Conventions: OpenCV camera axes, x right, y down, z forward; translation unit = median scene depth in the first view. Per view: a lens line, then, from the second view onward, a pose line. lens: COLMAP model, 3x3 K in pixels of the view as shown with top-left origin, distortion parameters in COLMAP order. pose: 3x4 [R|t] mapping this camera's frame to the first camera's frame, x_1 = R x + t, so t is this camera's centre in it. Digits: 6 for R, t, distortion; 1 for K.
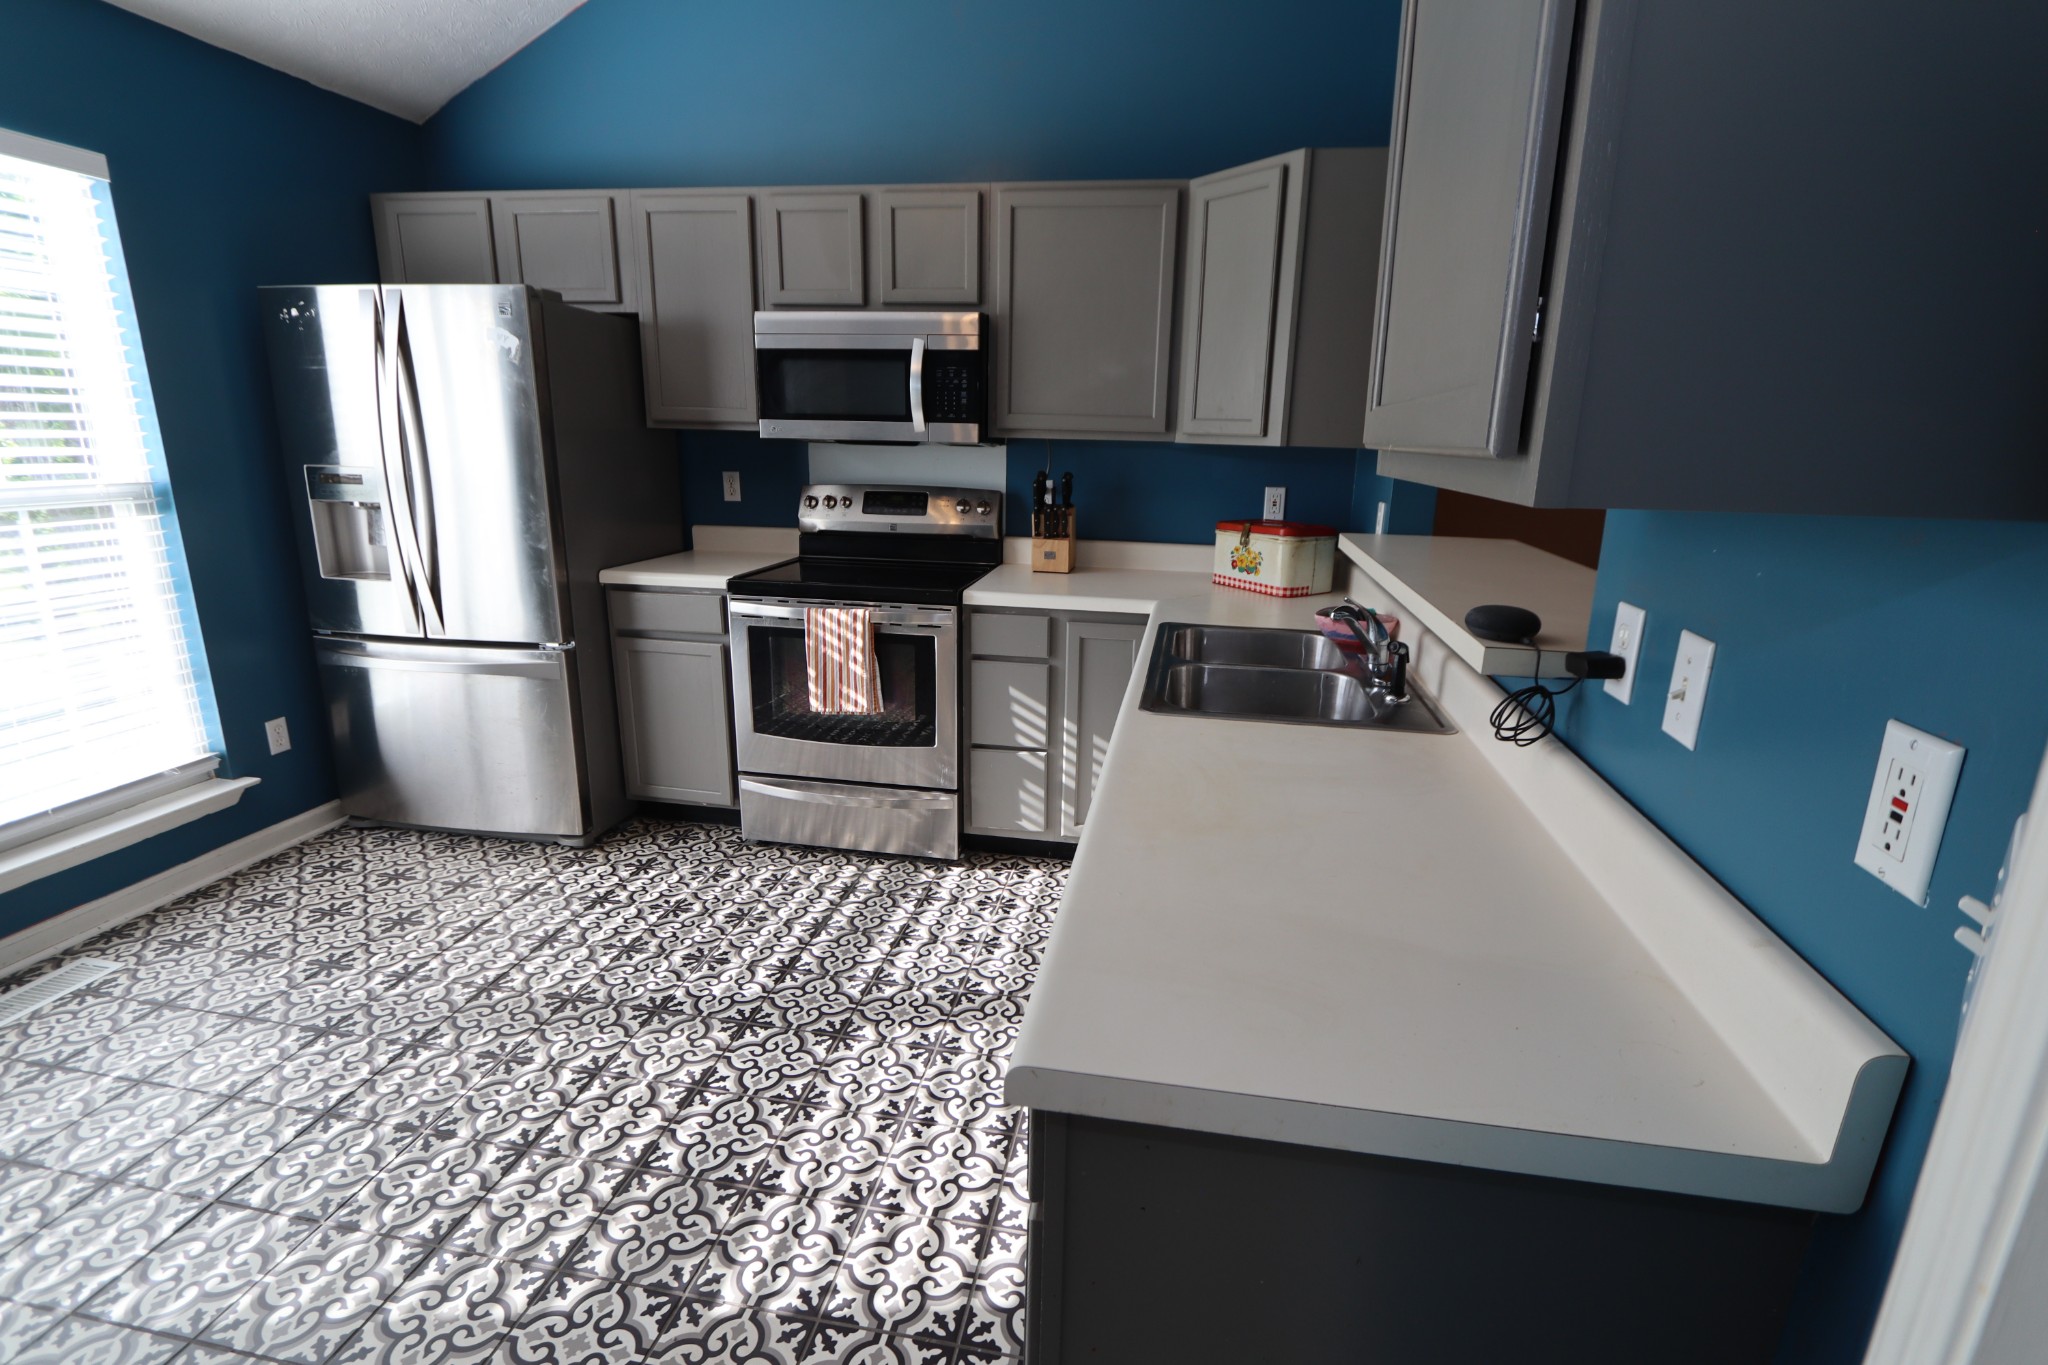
lens RADIAL K [[949.3, 0, 1035.0], [0, 949.3, 686.0], [0, 0, 1]] dist [-0.005256, -0.000215]
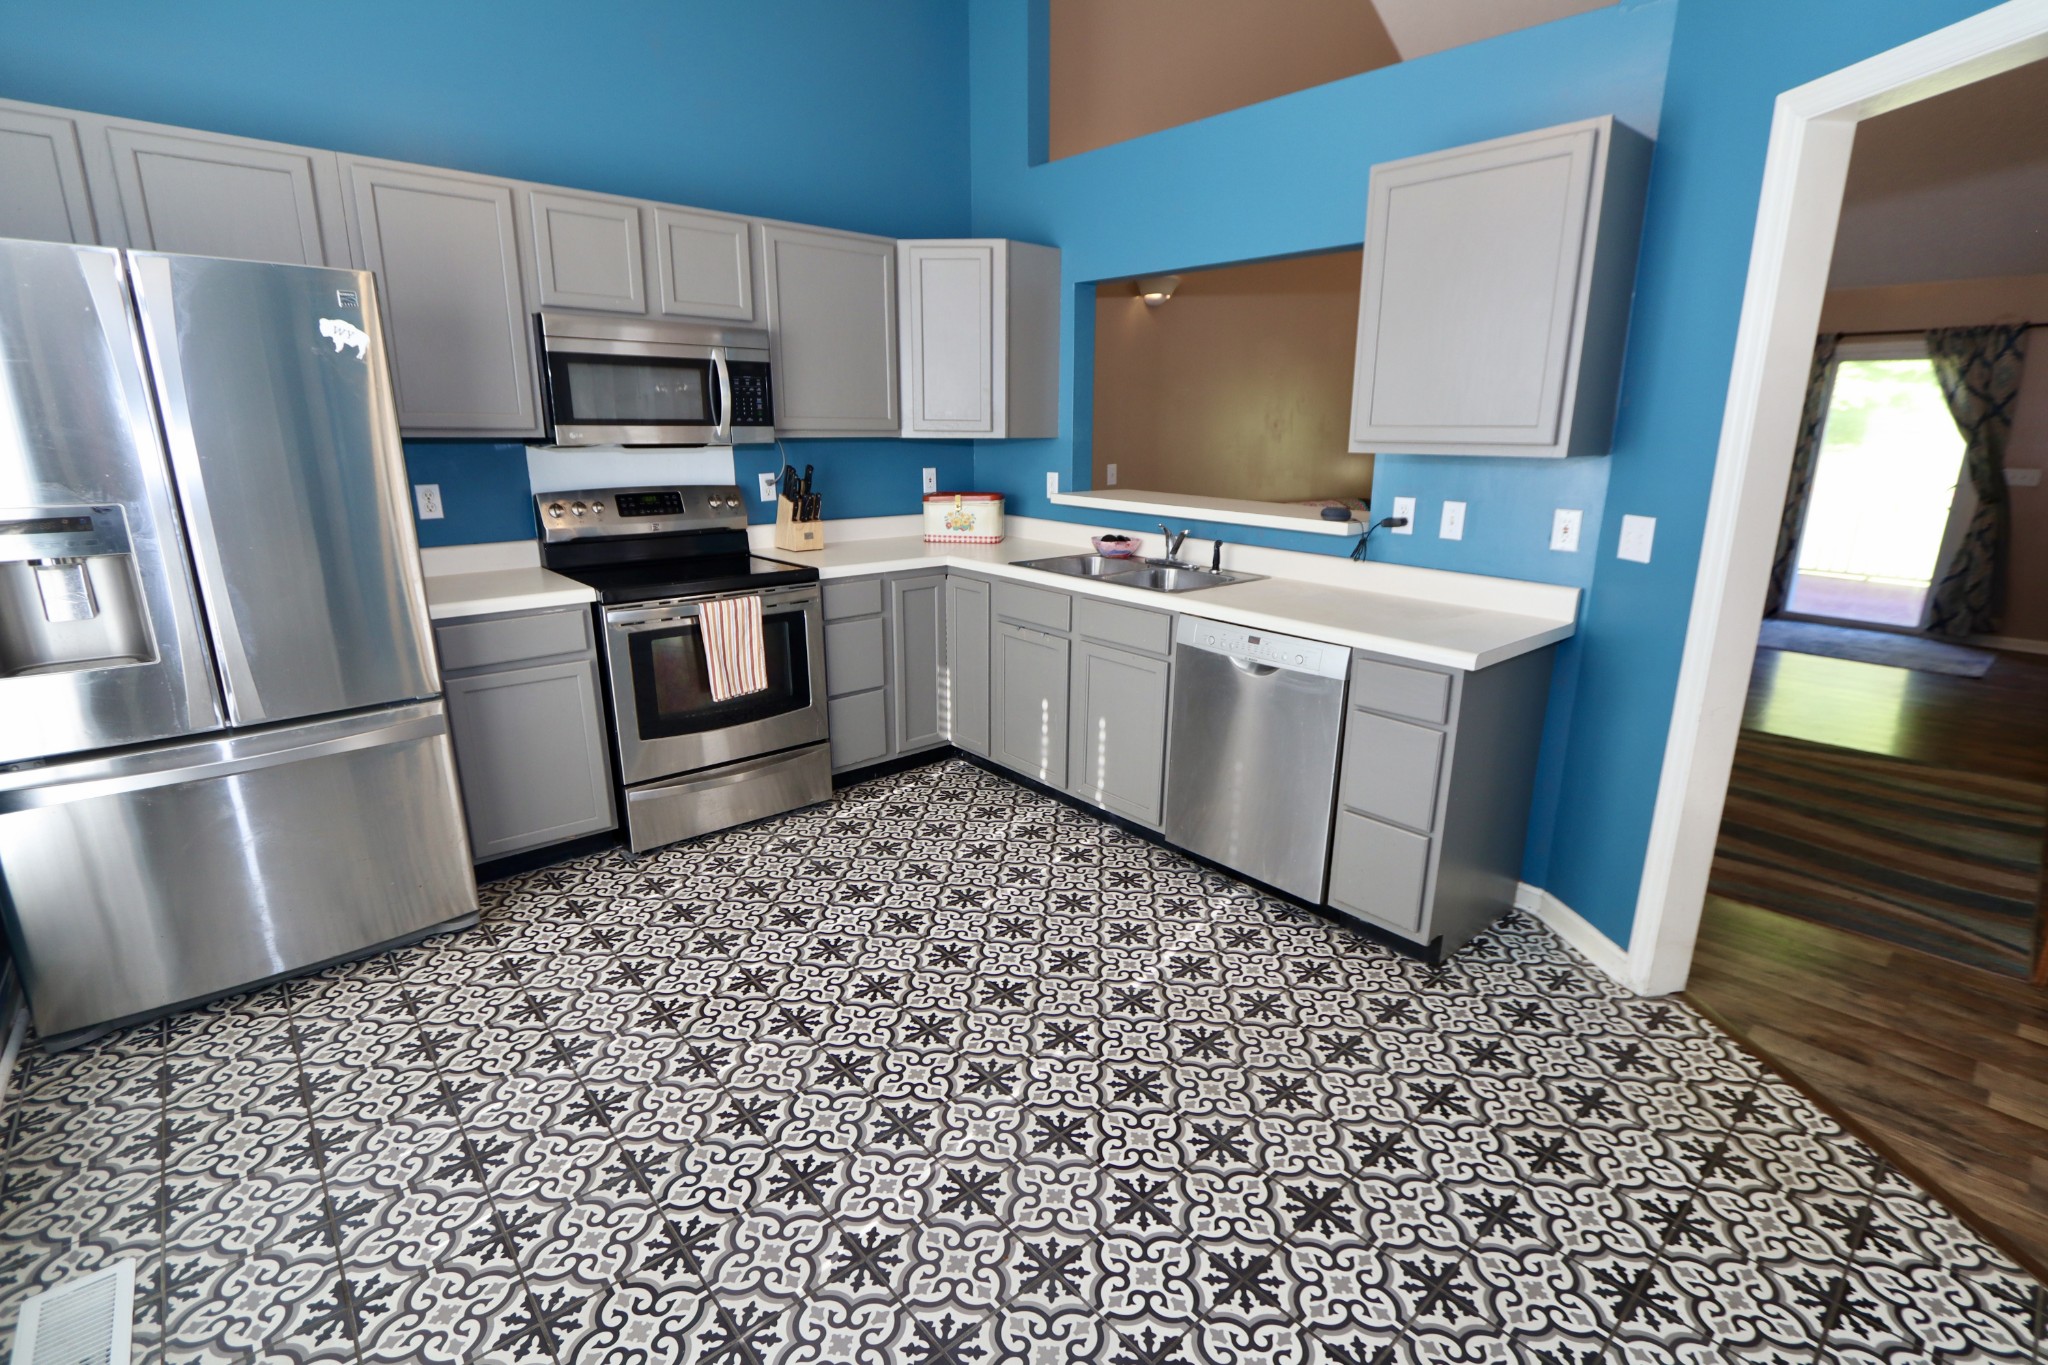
lens RADIAL K [[939.4, 0, 1036.8], [0, 939.4, 681.9], [0, 0, 1]] dist [-0.016058, -0.000010]
pose [[0.622331, -0.220141, 0.751160, -0.784419], [0.209952, 0.971419, 0.110749, -0.032819], [-0.754072, 0.088785, 0.650763, 0.044629]]
